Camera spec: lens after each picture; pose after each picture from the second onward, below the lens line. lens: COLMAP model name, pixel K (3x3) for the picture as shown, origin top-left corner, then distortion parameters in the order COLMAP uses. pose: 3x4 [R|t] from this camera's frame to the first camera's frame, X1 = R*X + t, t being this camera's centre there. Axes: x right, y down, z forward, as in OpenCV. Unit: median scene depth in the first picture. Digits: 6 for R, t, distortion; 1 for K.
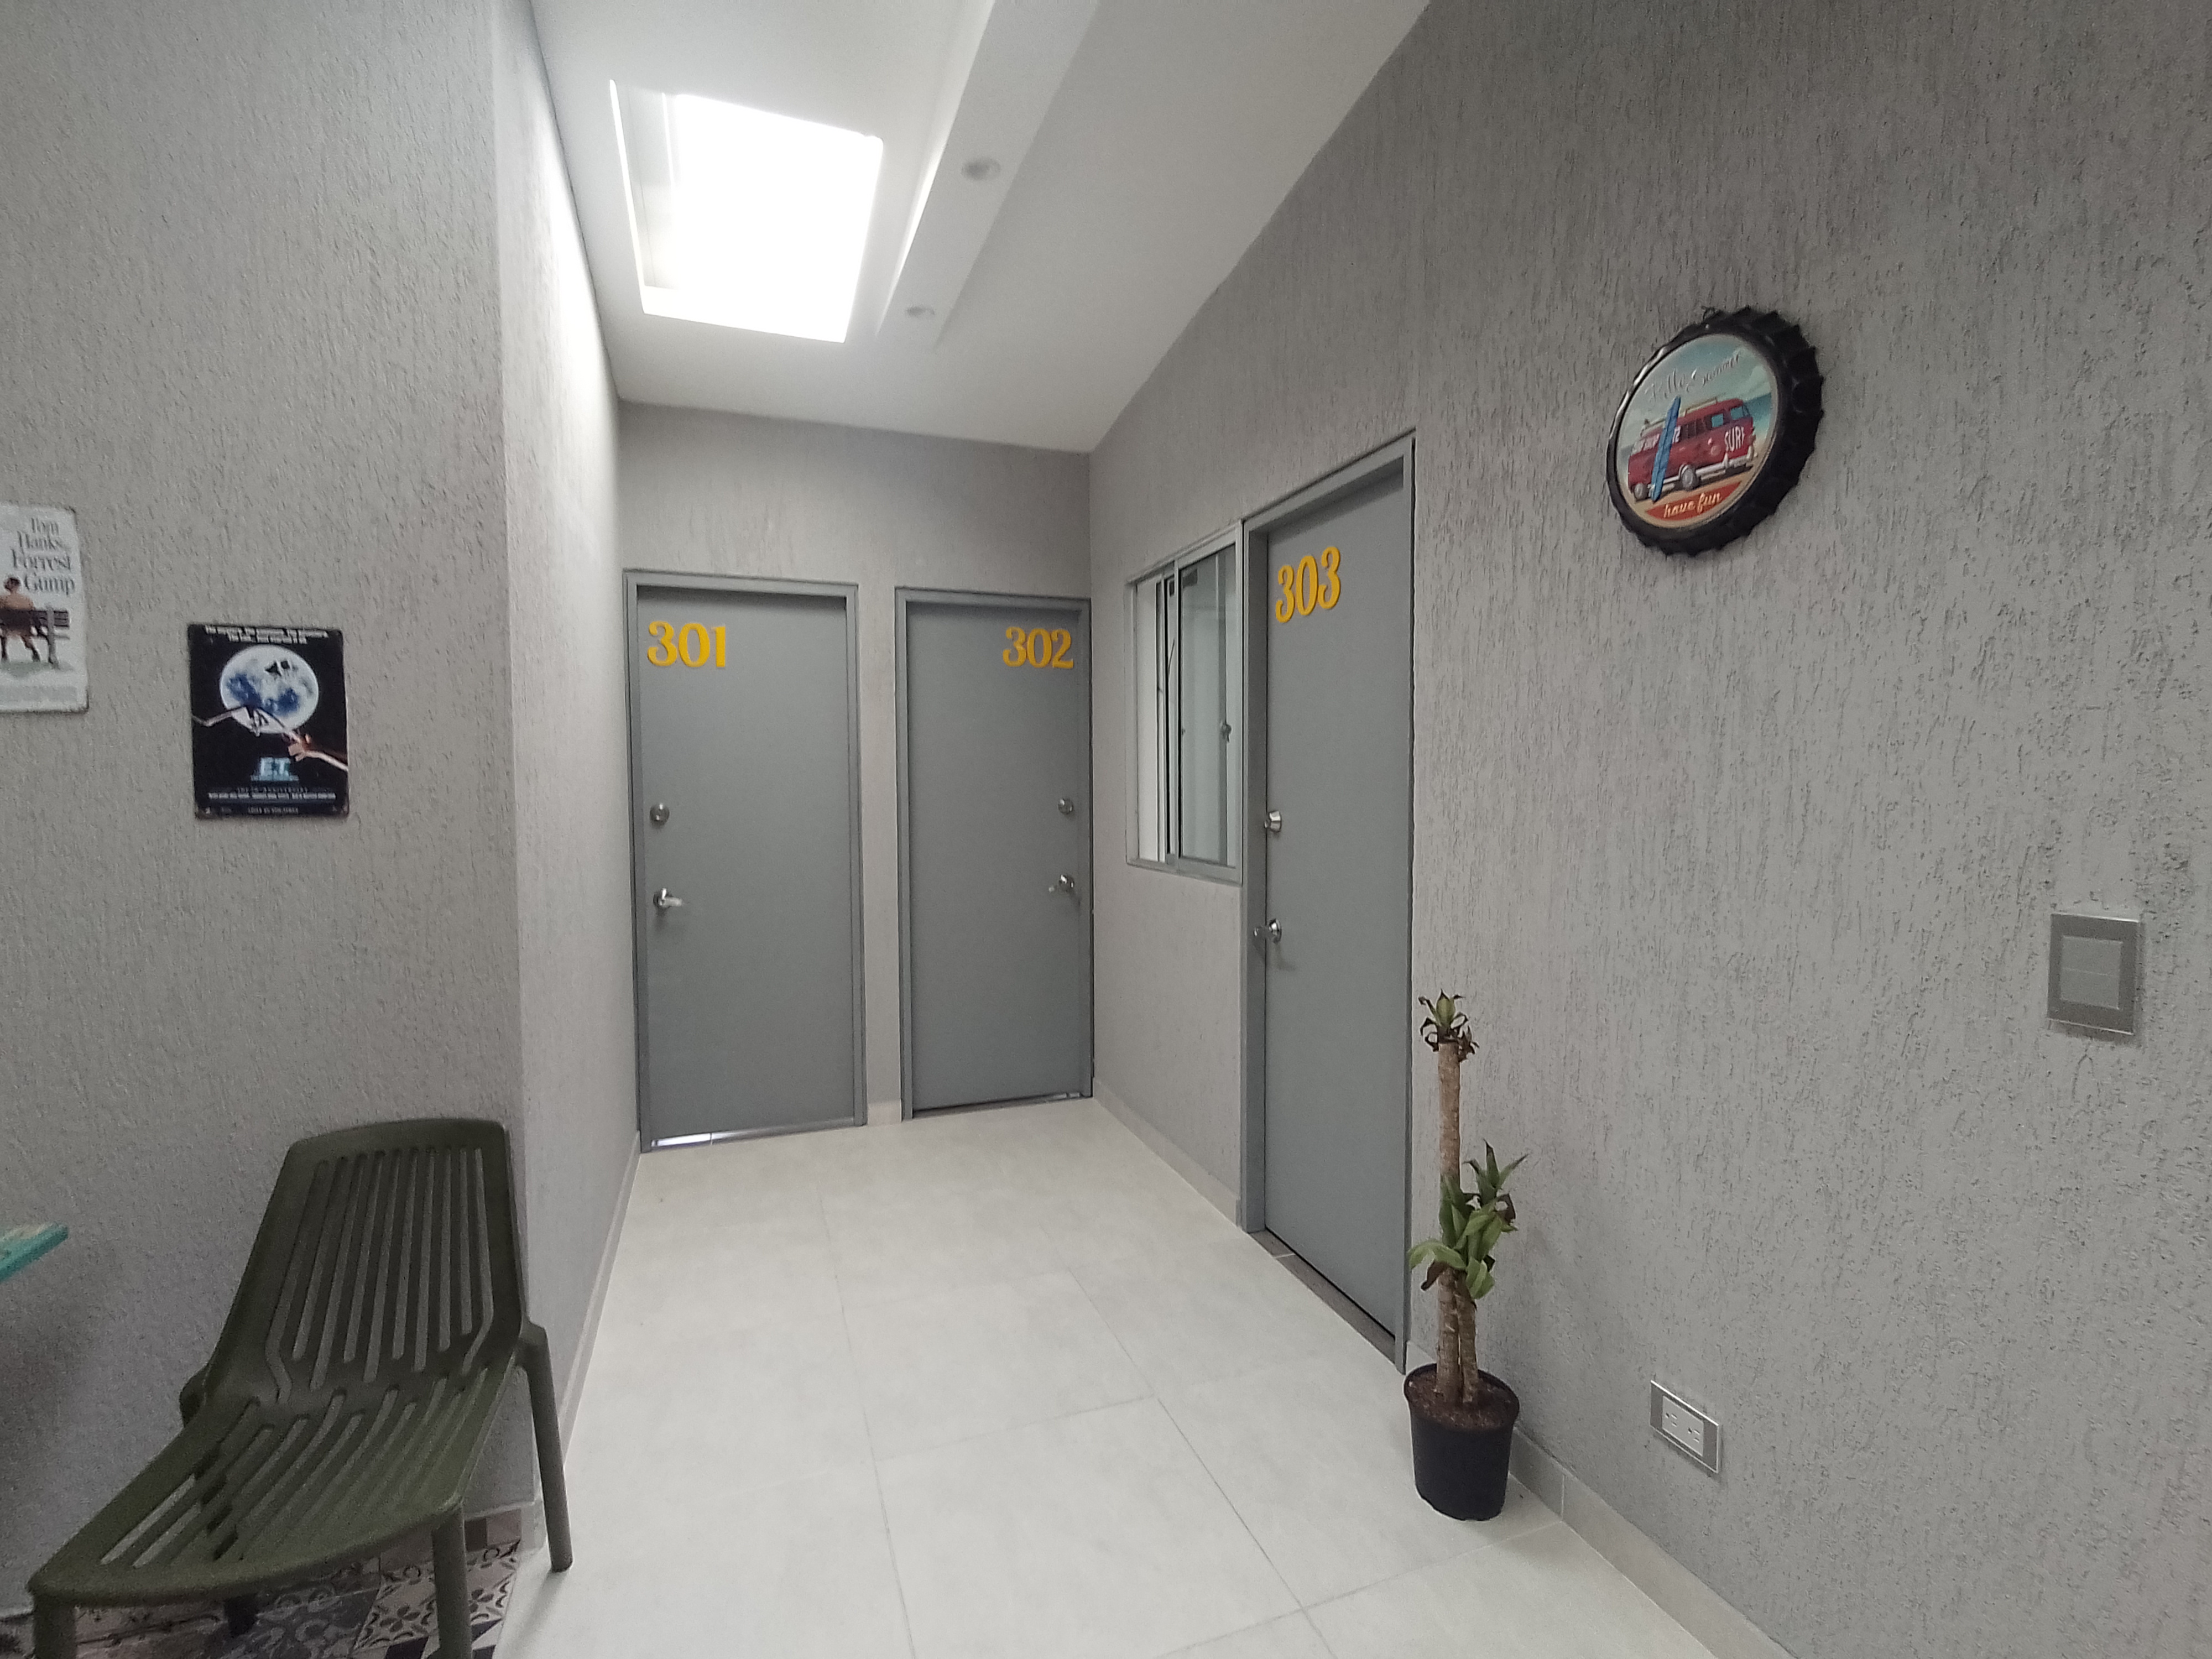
lens RADIAL K [[1010.7, 0, 1113.0], [0, 1010.7, 818.0], [0, 0, 1]] dist [0.001816, 0.000152]
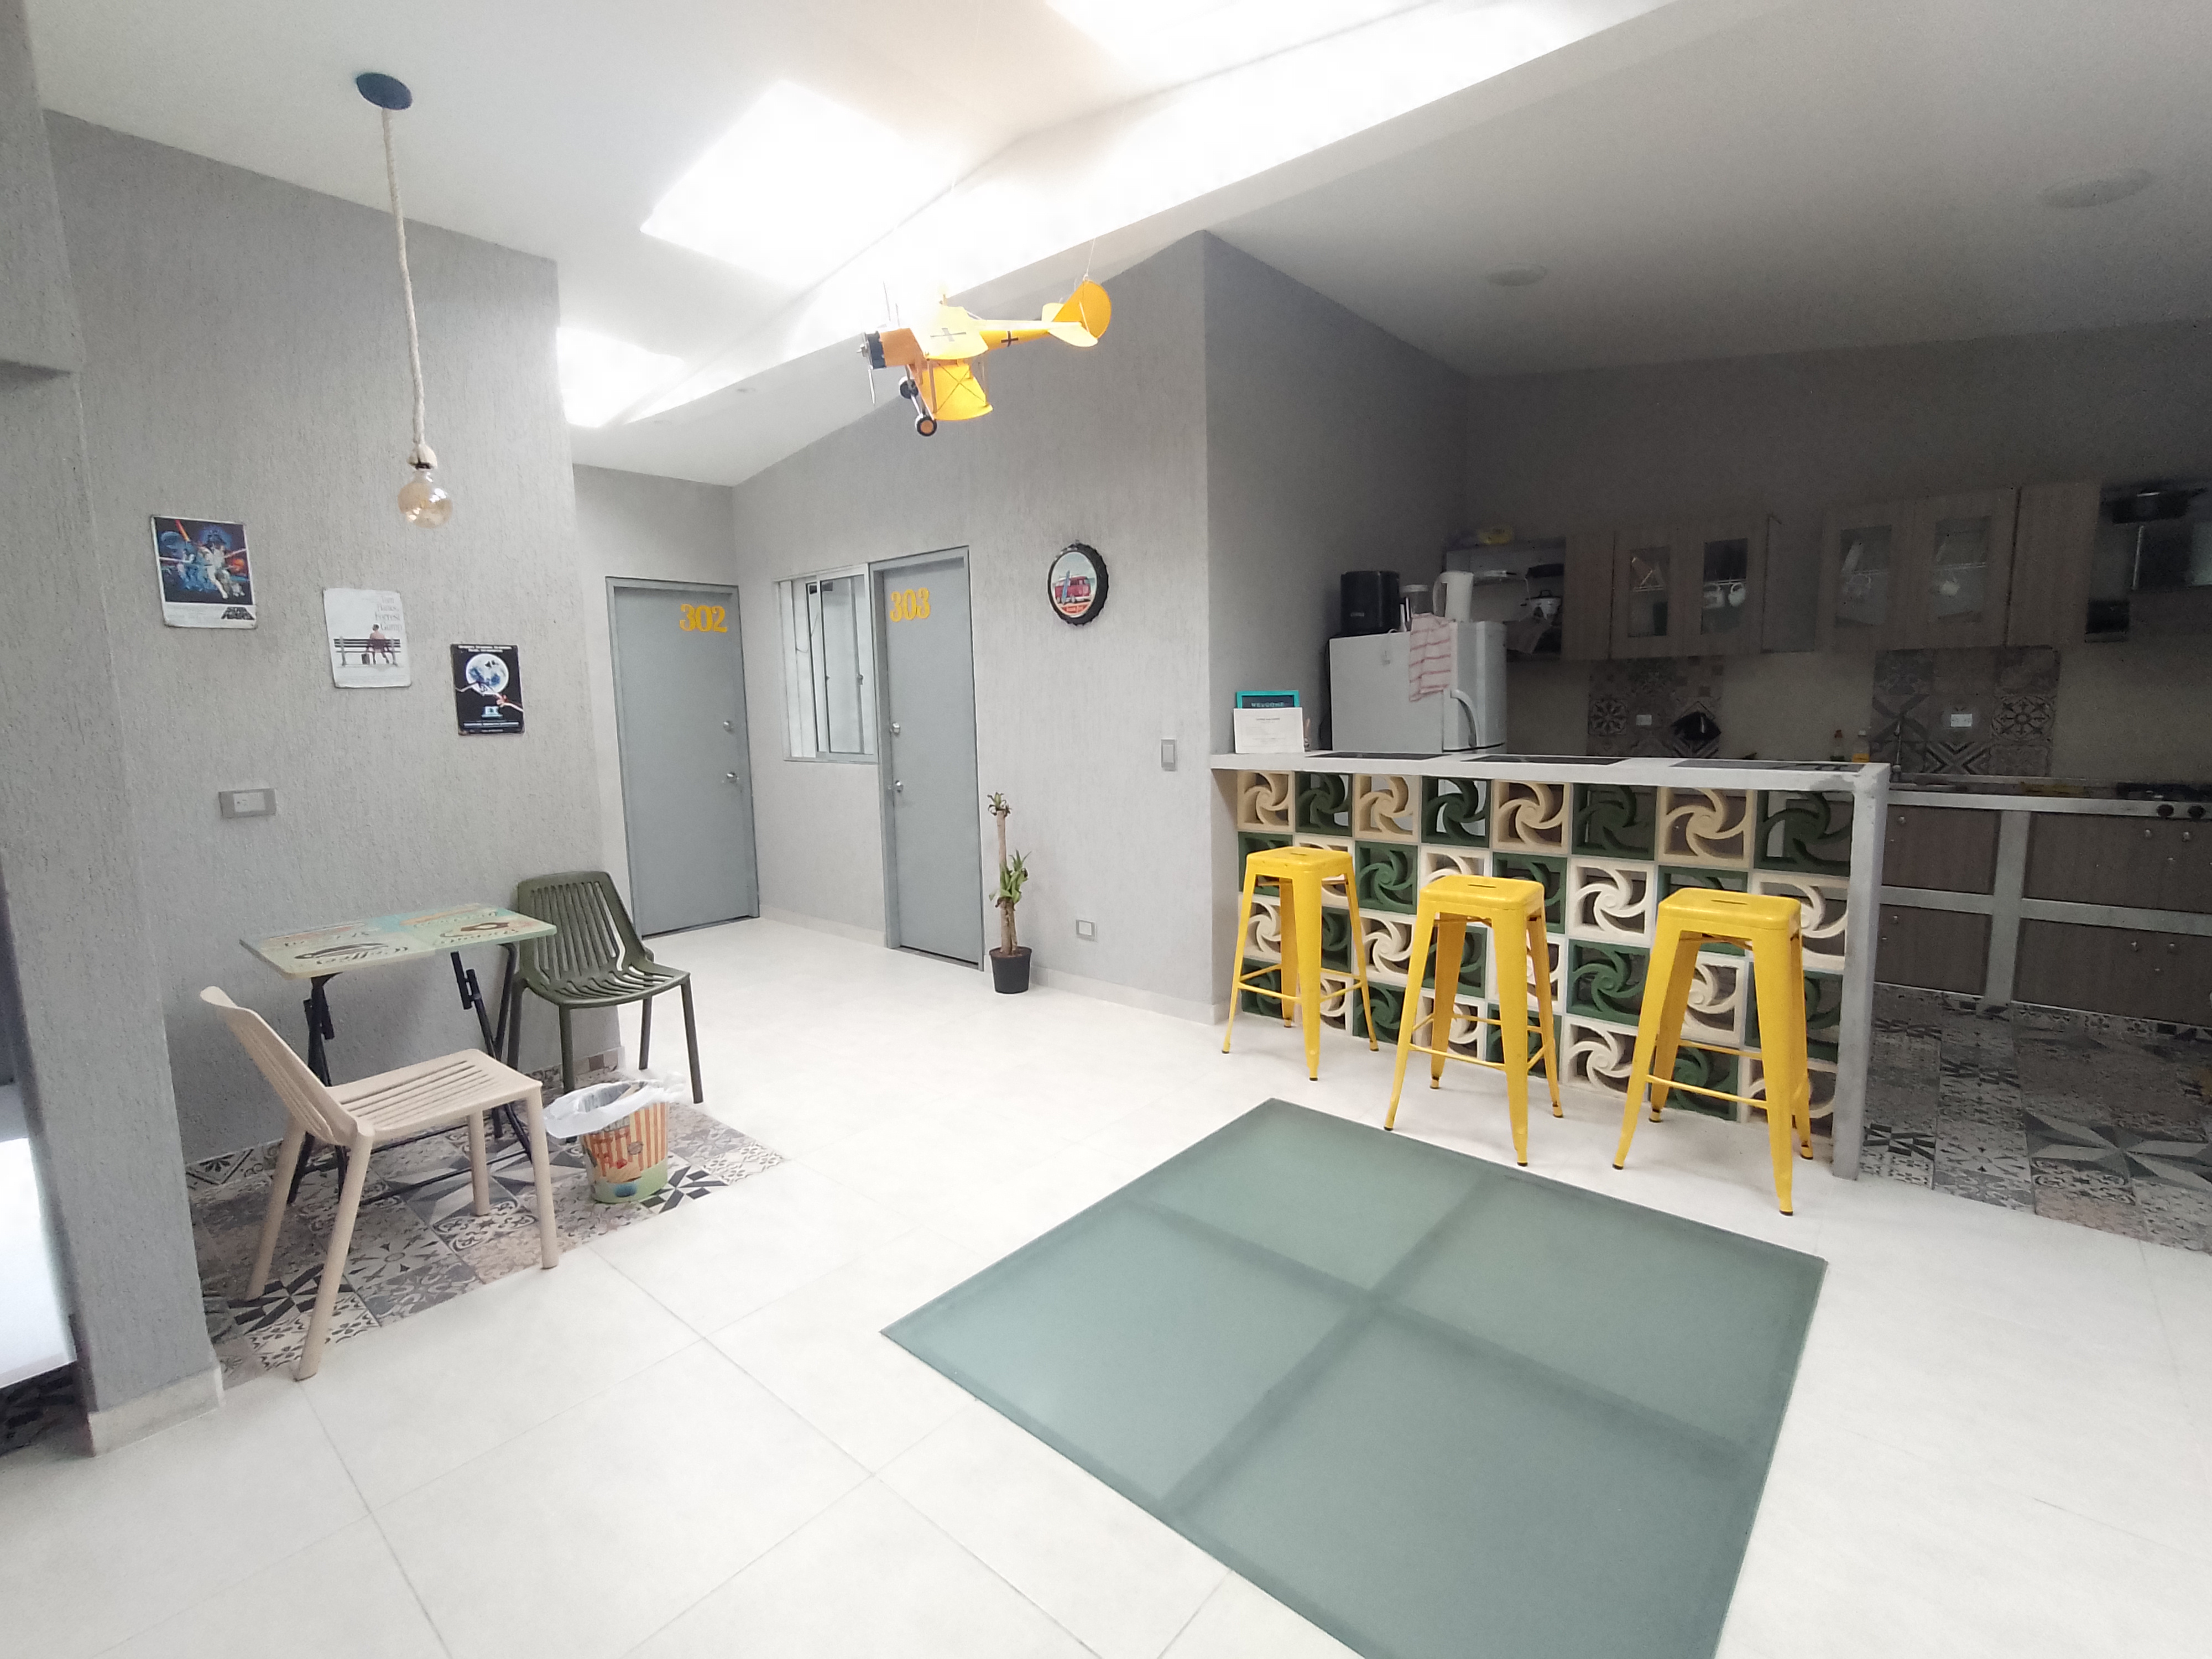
lens RADIAL K [[1010.7, 0, 1113.0], [0, 1010.7, 818.0], [0, 0, 1]] dist [0.001816, 0.000152]
pose [[0.874177, -0.073656, 0.479988, -0.648718], [0.036205, 0.995565, 0.086836, 0.033954], [-0.484255, -0.058532, 0.872967, -1.368825]]
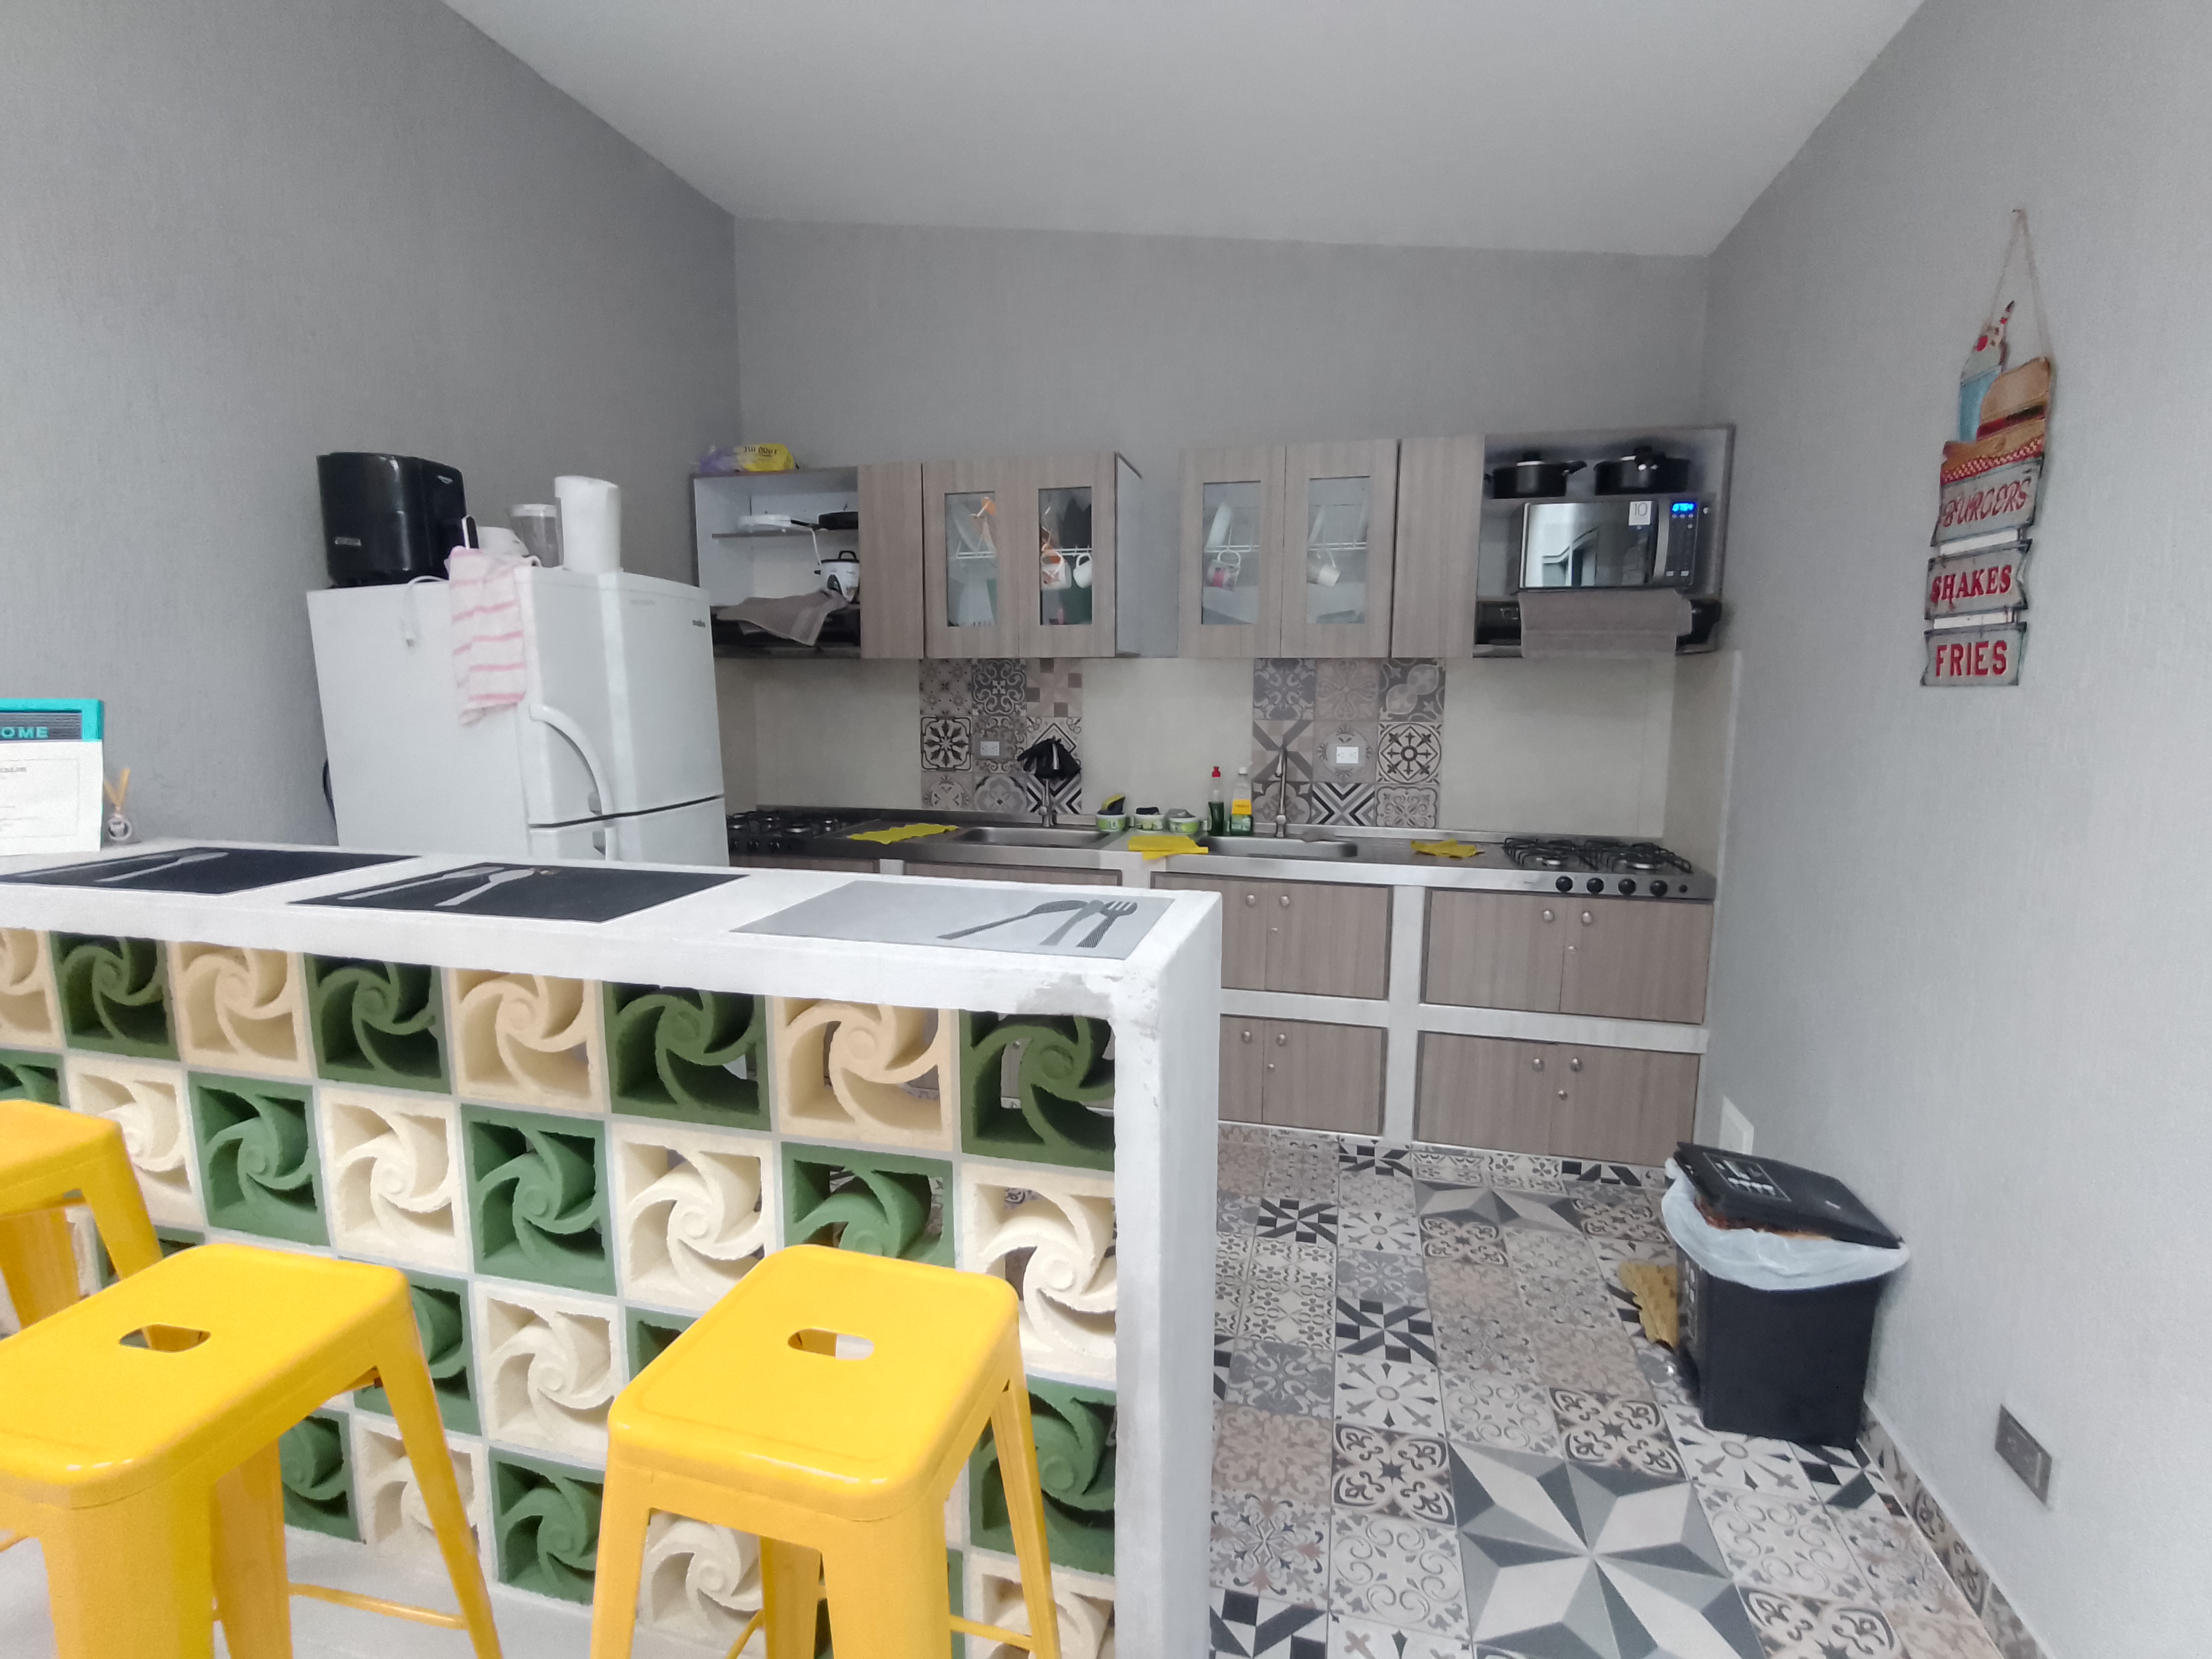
lens RADIAL K [[1022.2, 0, 1106.0], [0, 1022.2, 829.5], [0, 0, 1]] dist [0.000445, 0.000088]
pose [[0.565208, -0.106481, 0.818047, 0.607961], [0.026248, 0.993454, 0.111178, -0.000980], [-0.824530, -0.041366, 0.564303, -0.884061]]
